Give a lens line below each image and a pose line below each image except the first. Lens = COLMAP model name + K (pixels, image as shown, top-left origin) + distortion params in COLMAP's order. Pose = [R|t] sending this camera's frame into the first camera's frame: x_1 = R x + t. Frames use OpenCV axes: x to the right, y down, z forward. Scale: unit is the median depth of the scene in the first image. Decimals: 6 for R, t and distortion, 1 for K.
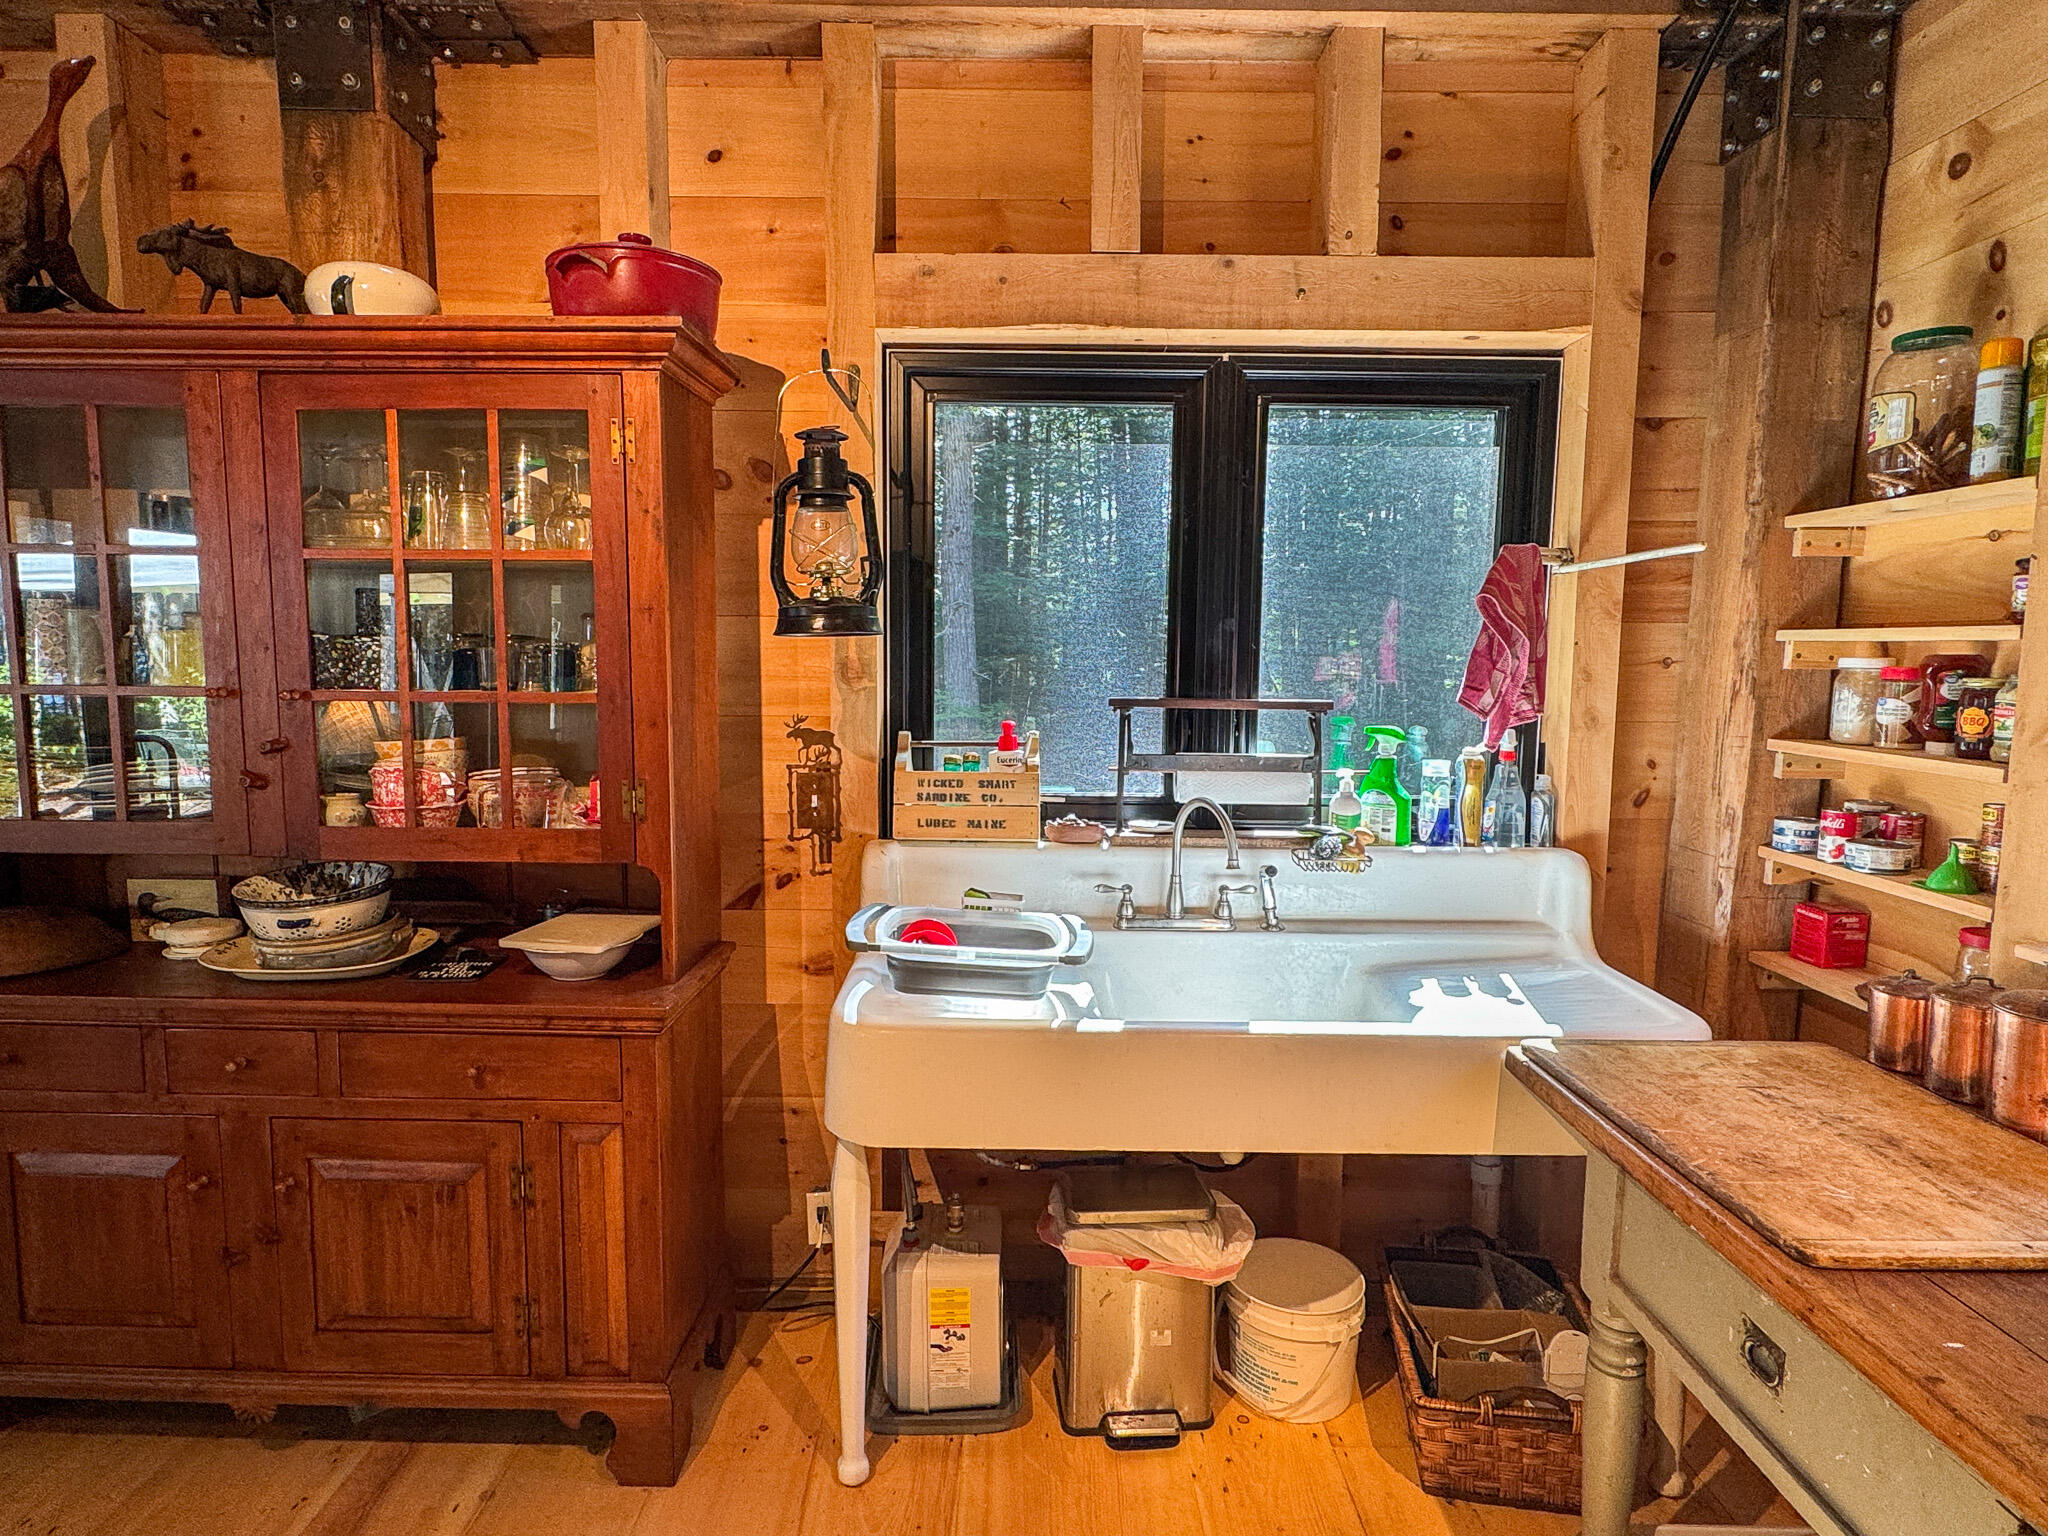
lens RADIAL K [[1107.2, 0, 1019.4], [0, 1107.2, 764.0], [0, 0, 1]] dist [-0.008917, 0.001968]
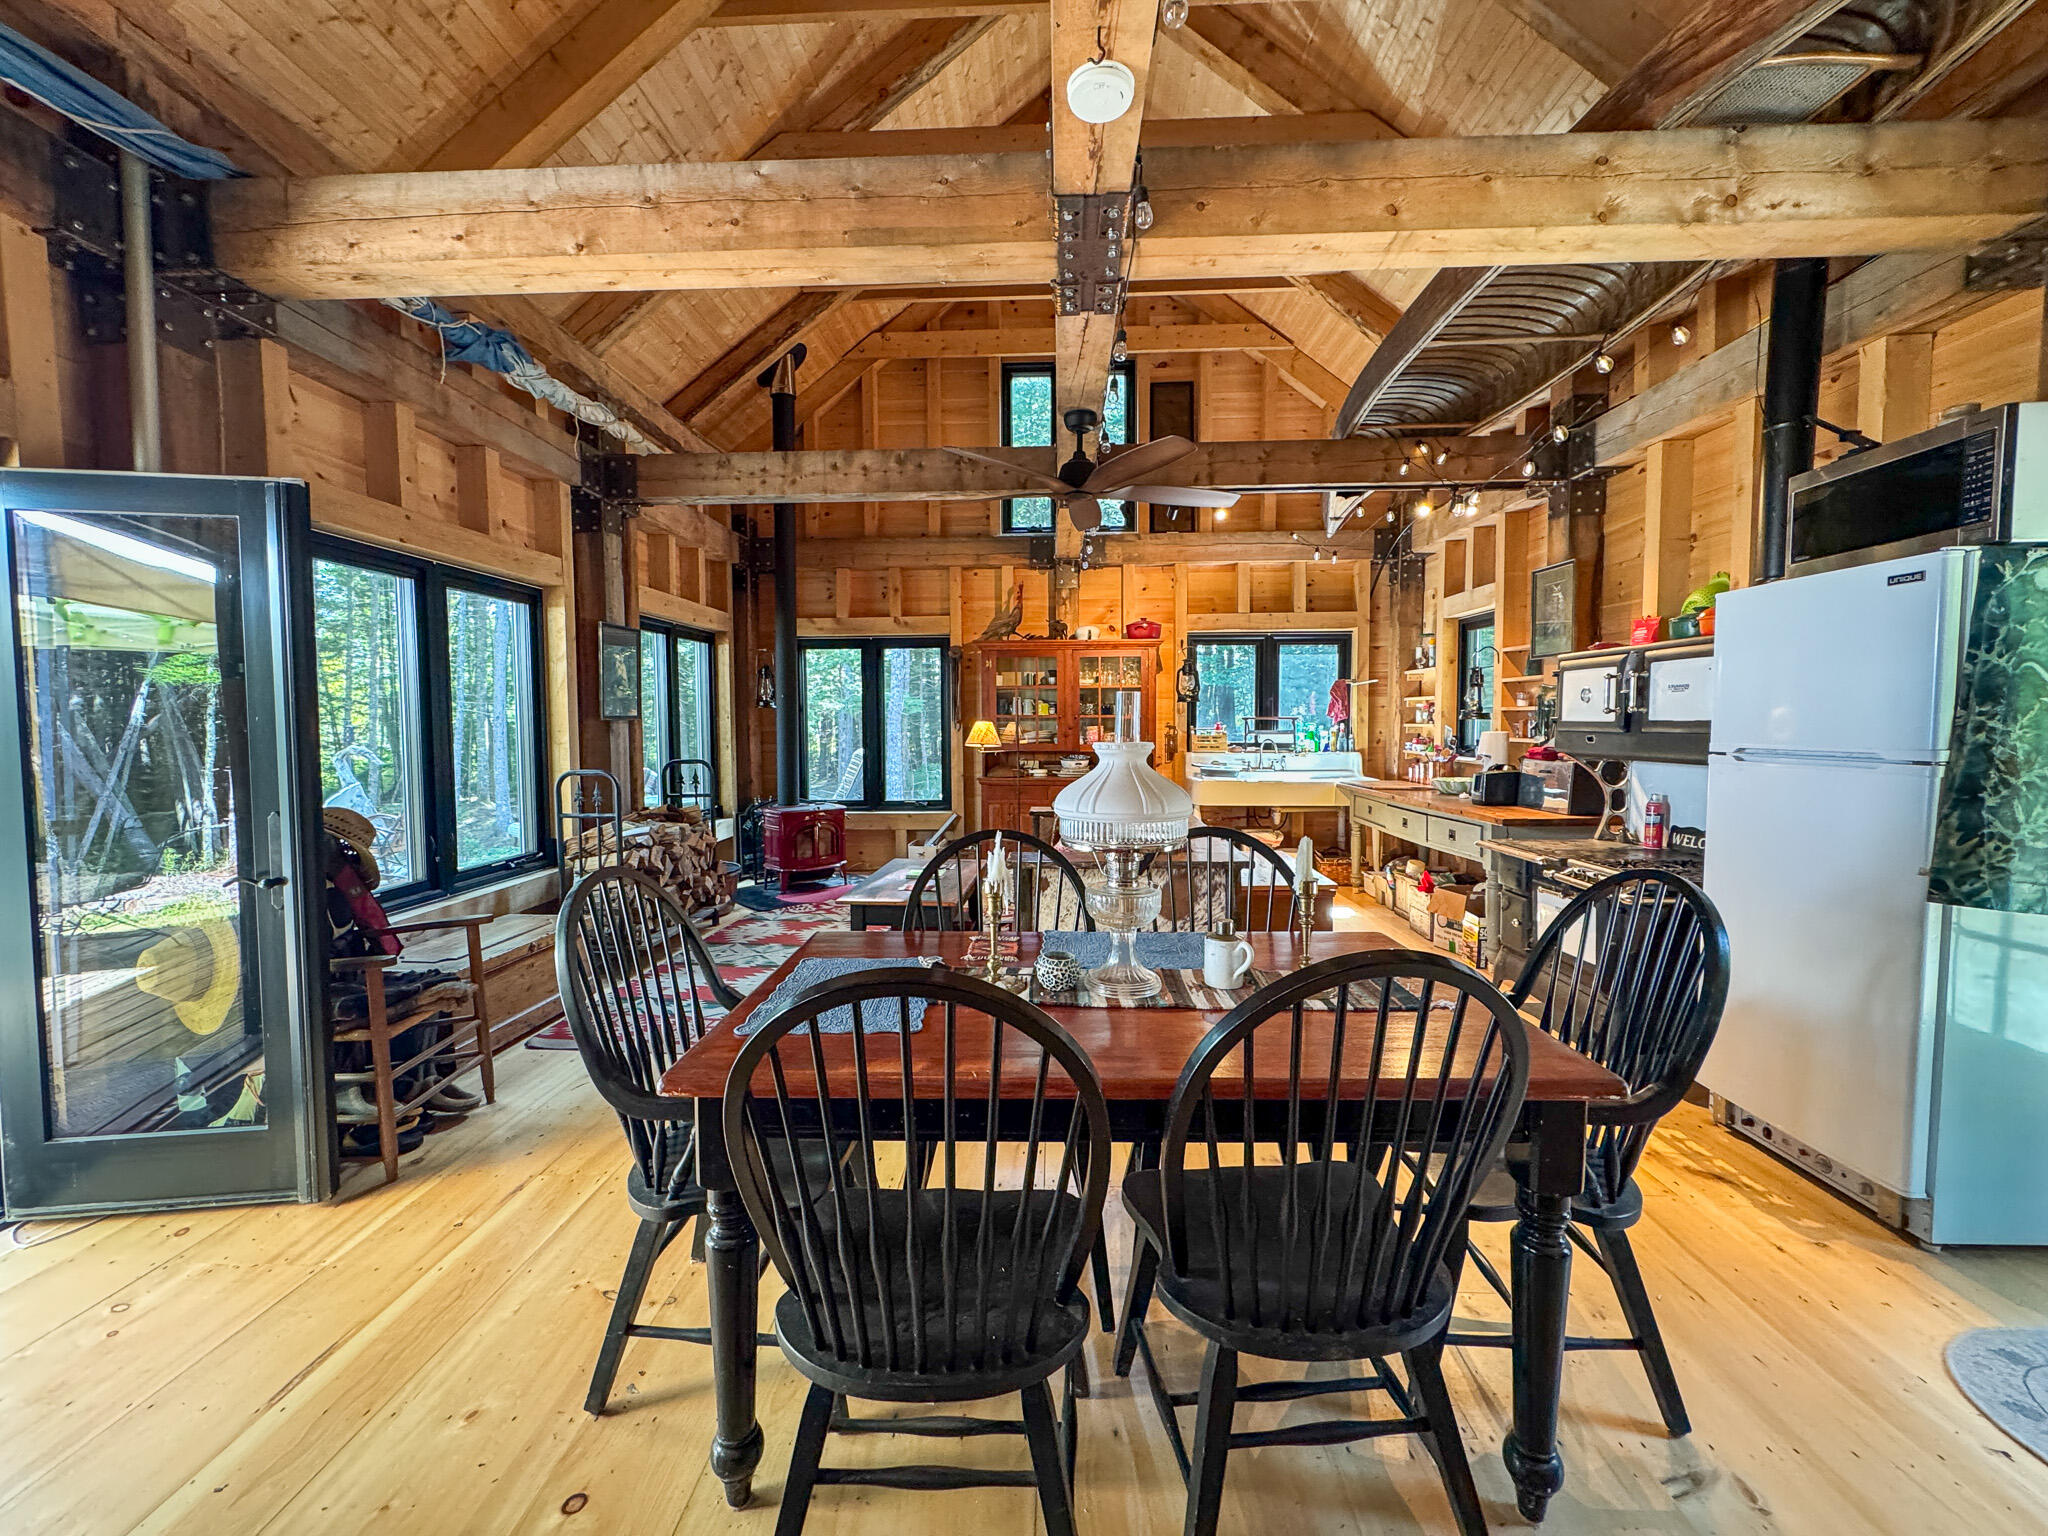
lens RADIAL K [[817.0, 0, 1021.4], [0, 817.0, 768.0], [0, 0, 1]] dist [-0.000003, -0.000308]
pose [[0.998748, -0.012183, -0.048516, -0.609805], [0.009723, 0.998671, -0.050615, 0.281960], [0.049068, 0.050080, 0.997539, -2.110643]]
